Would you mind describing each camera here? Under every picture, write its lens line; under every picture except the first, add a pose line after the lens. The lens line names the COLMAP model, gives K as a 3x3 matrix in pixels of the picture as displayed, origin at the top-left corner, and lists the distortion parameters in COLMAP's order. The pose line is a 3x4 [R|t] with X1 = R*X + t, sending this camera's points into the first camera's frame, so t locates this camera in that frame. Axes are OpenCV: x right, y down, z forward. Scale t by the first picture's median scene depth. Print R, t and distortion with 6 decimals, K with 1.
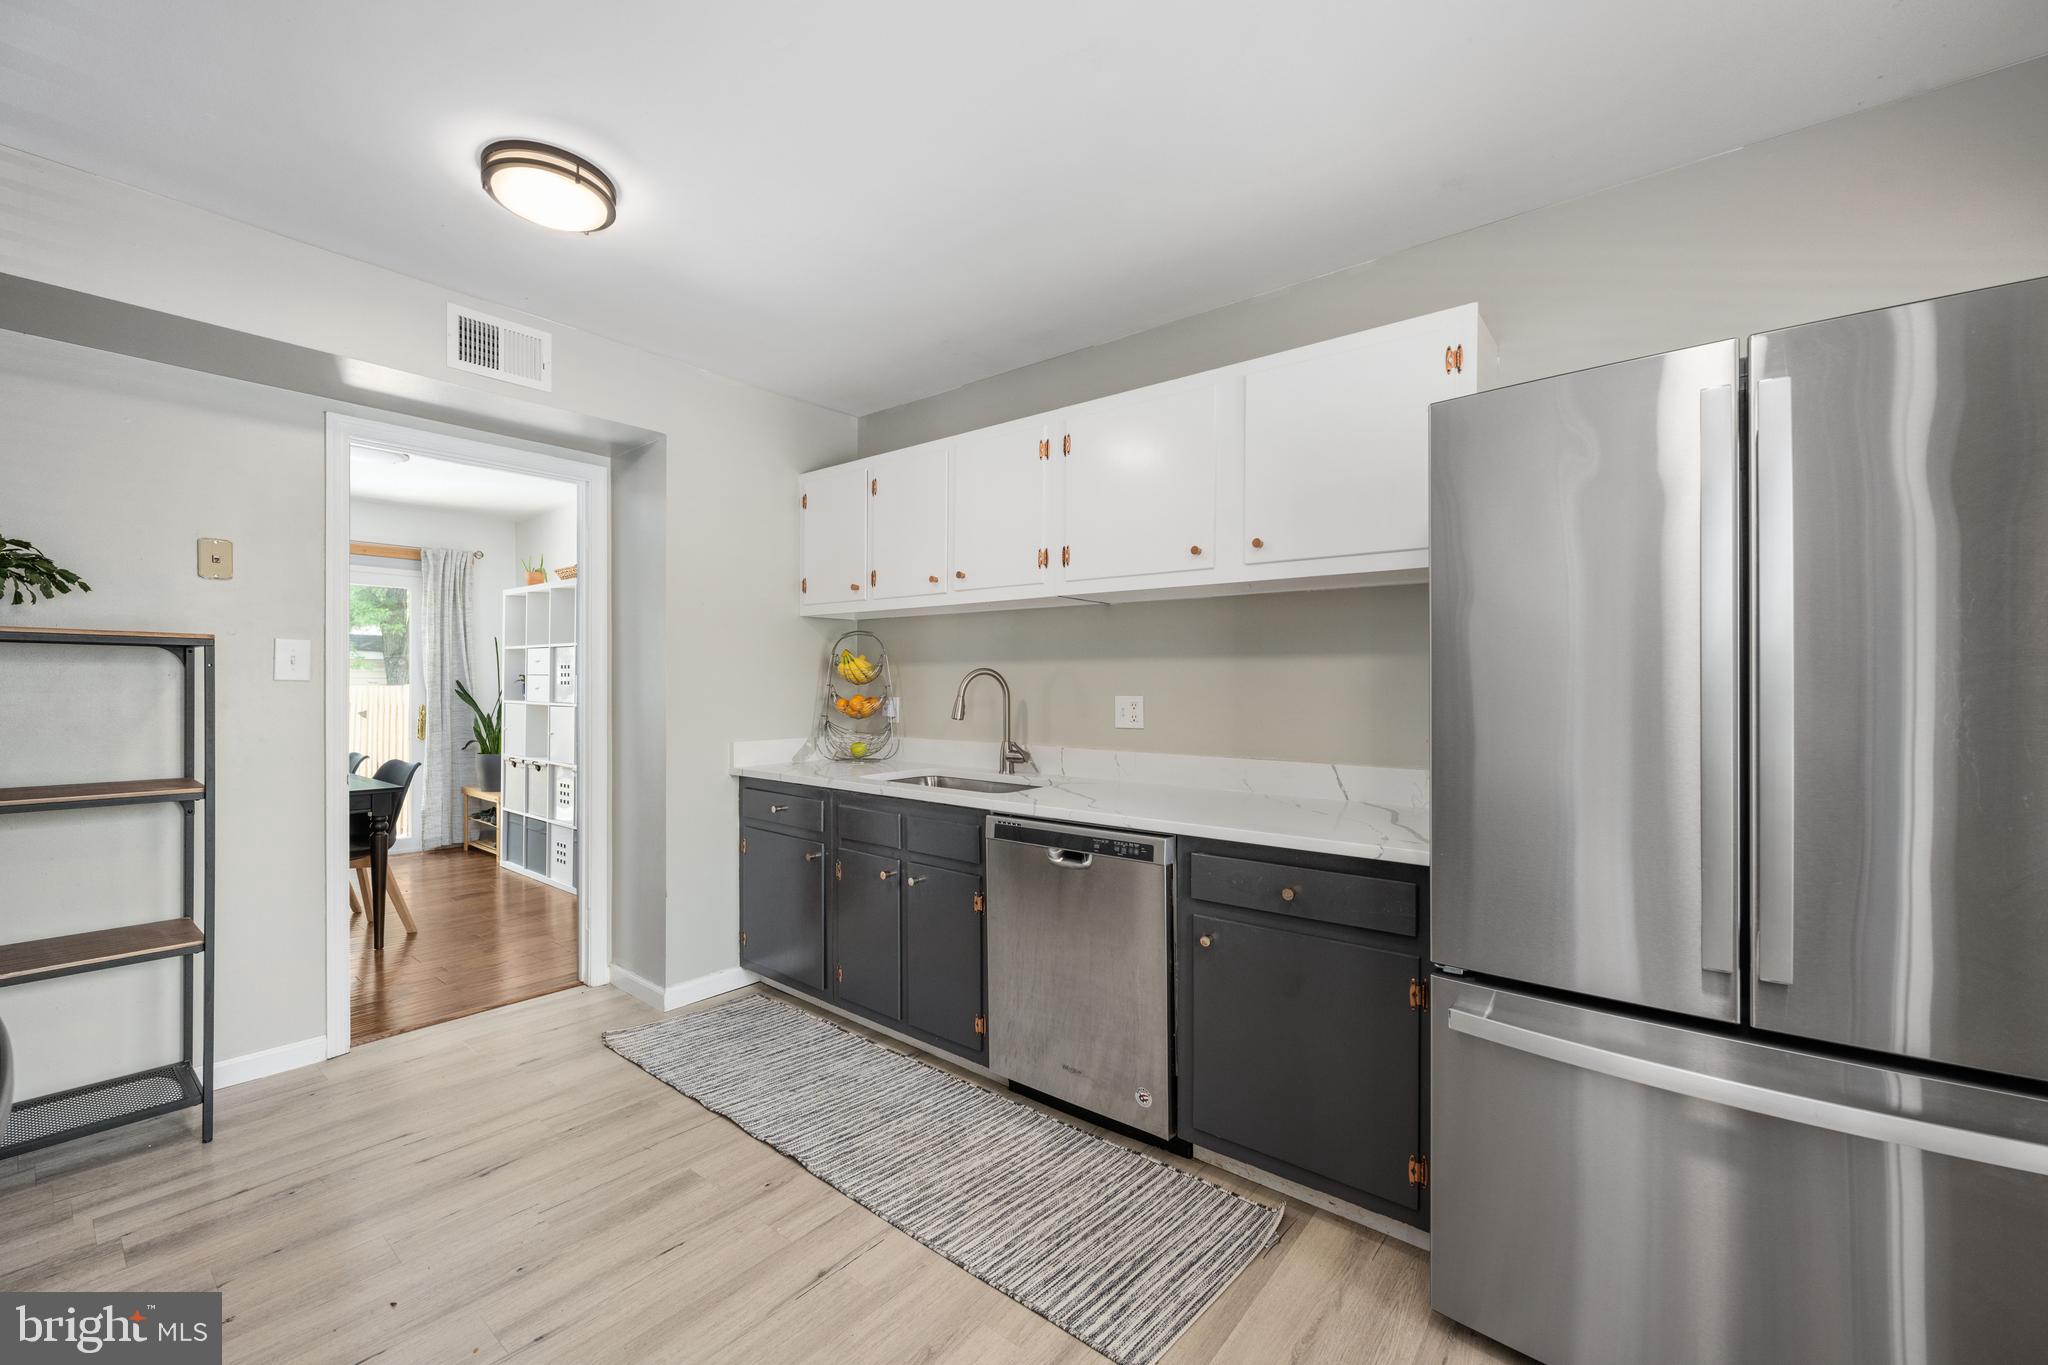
lens RADIAL K [[836.5, 0, 1025.8], [0, 836.5, 685.3], [0, 0, 1]] dist [-0.001254, -0.000360]
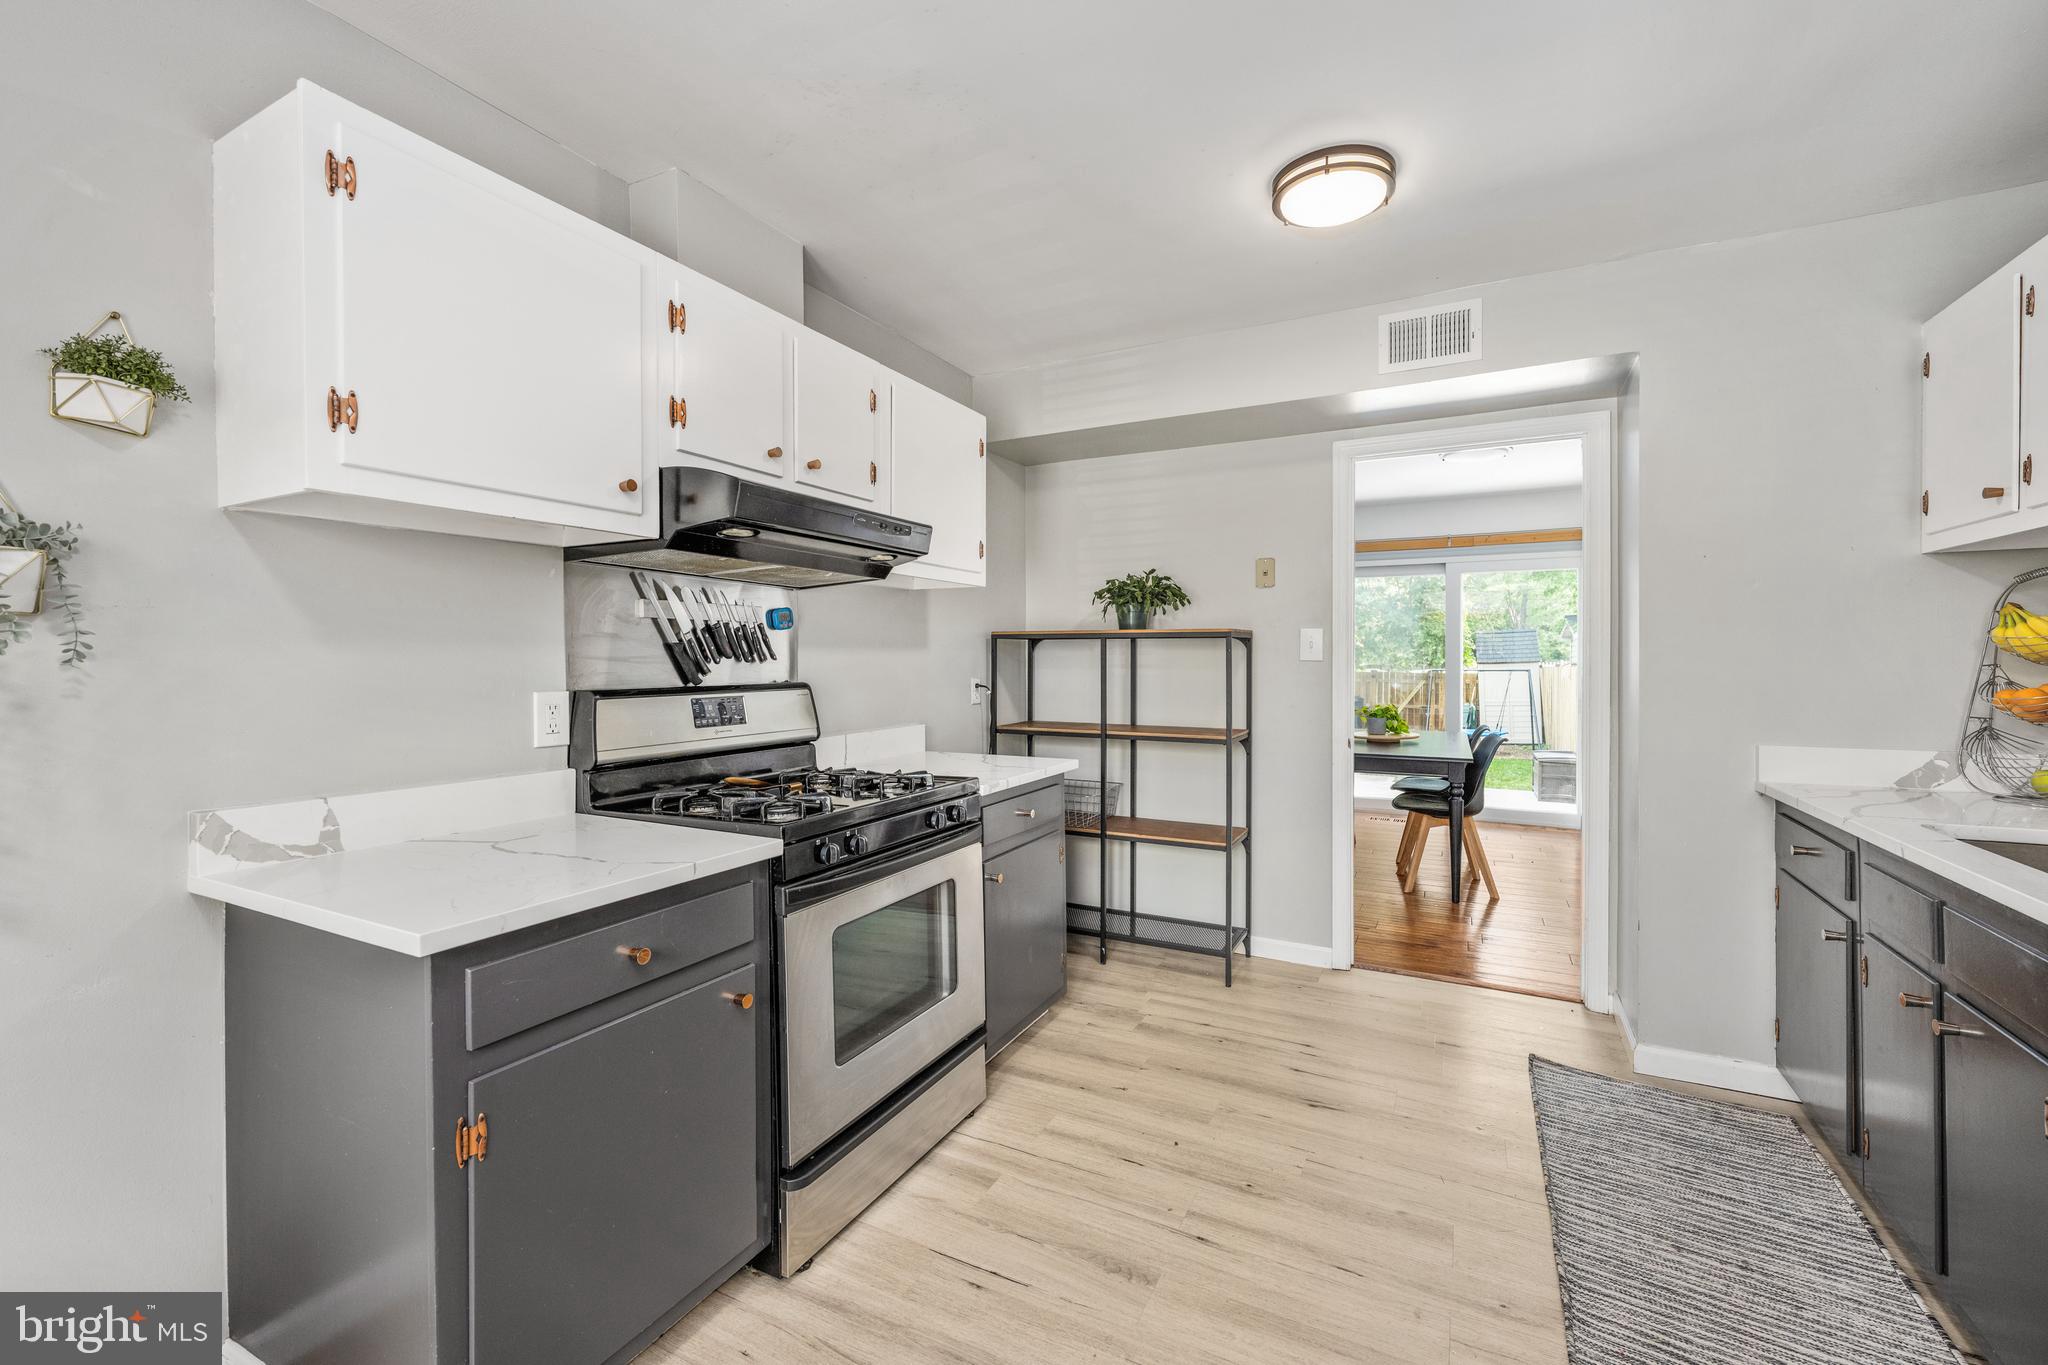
lens RADIAL K [[836.5, 0, 1026.3], [0, 836.5, 665.1], [0, 0, 1]] dist [-0.001254, -0.000360]
pose [[0.191546, 0.001104, -0.981483, 0.319657], [-0.001439, 0.999999, 0.000844, -0.000134], [0.981483, 0.001251, 0.191547, 0.357633]]
